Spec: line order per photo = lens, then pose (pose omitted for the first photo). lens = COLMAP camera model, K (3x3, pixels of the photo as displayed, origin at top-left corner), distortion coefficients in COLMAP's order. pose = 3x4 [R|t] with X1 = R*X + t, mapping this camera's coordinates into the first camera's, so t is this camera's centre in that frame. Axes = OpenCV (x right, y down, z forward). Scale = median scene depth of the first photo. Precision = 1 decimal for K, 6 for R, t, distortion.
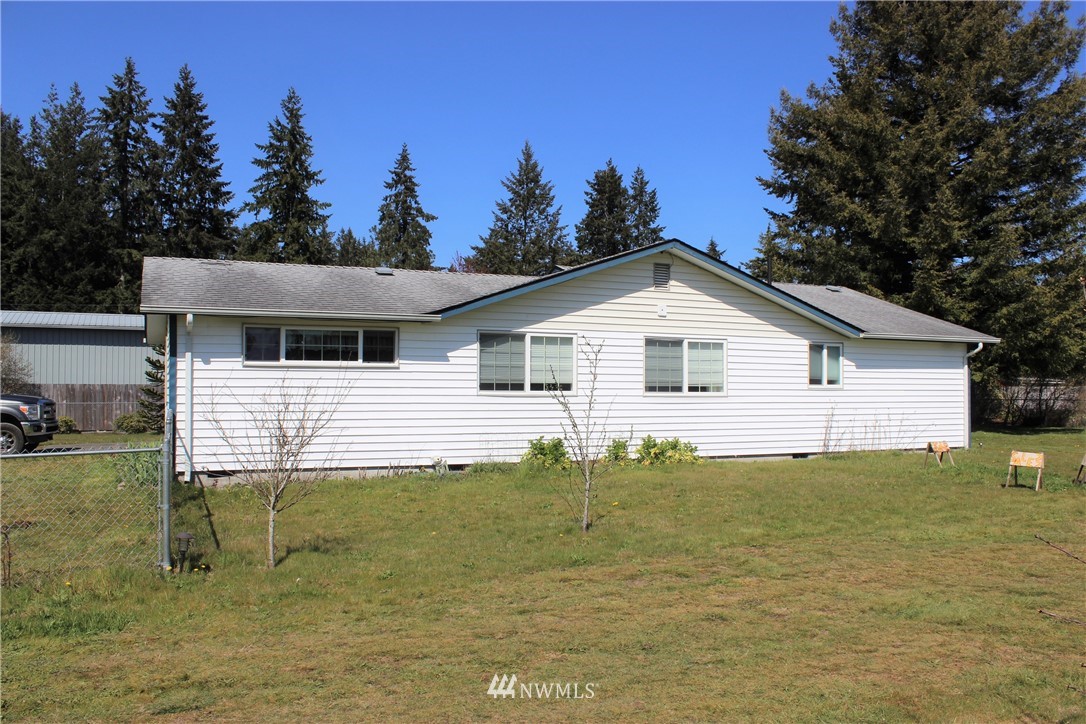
lens RADIAL K [[903.1, 0, 533.1], [0, 903.1, 367.5], [0, 0, 1]] dist [-0.167024, 0.145910]
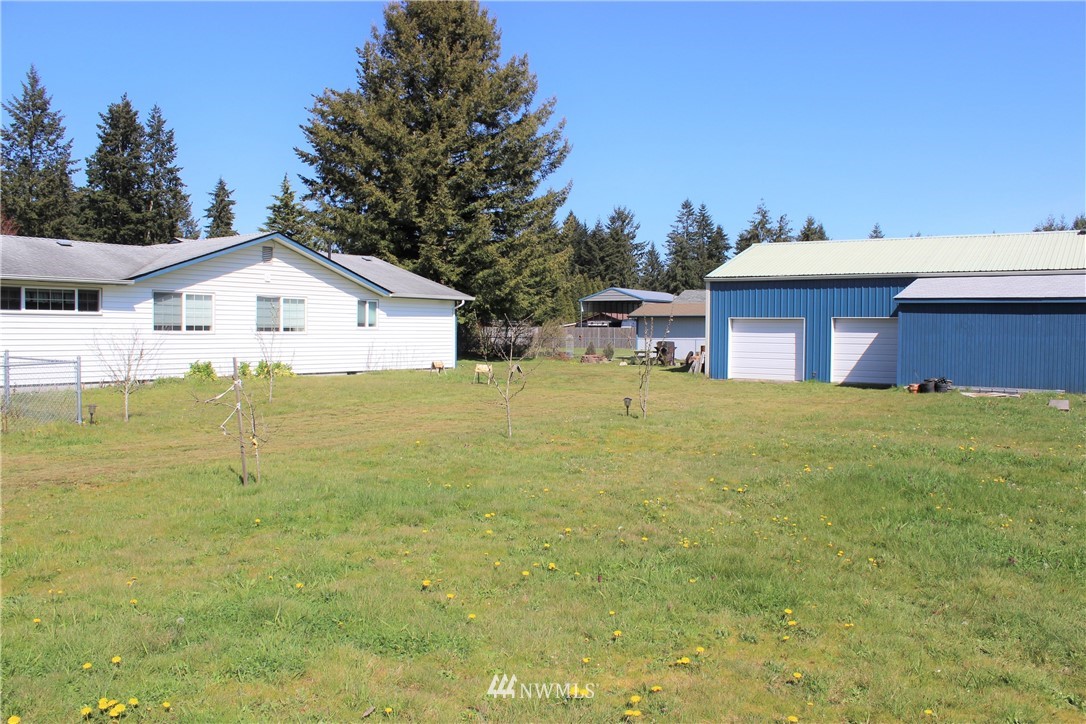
lens RADIAL K [[903.1, 0, 536.7], [0, 903.1, 354.9], [0, 0, 1]] dist [-0.167024, 0.145910]
pose [[0.852966, -0.011678, 0.521836, -0.229220], [-0.016787, 0.998619, 0.049787, -0.014252], [-0.521697, -0.051226, 0.851592, -0.471069]]
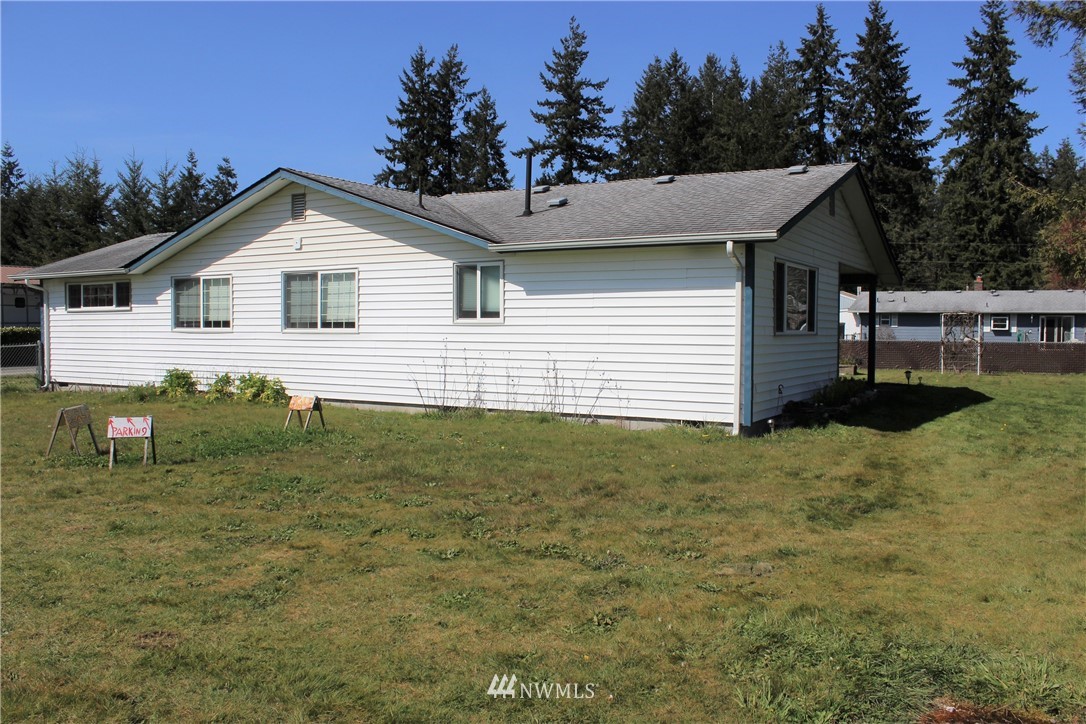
lens RADIAL K [[903.1, 0, 548.8], [0, 903.1, 372.7], [0, 0, 1]] dist [-0.167024, 0.145910]
pose [[0.580394, 0.038830, -0.813410, 0.972289], [0.021439, 0.997788, 0.062929, 0.018464], [0.814054, -0.053962, 0.578277, 0.598360]]
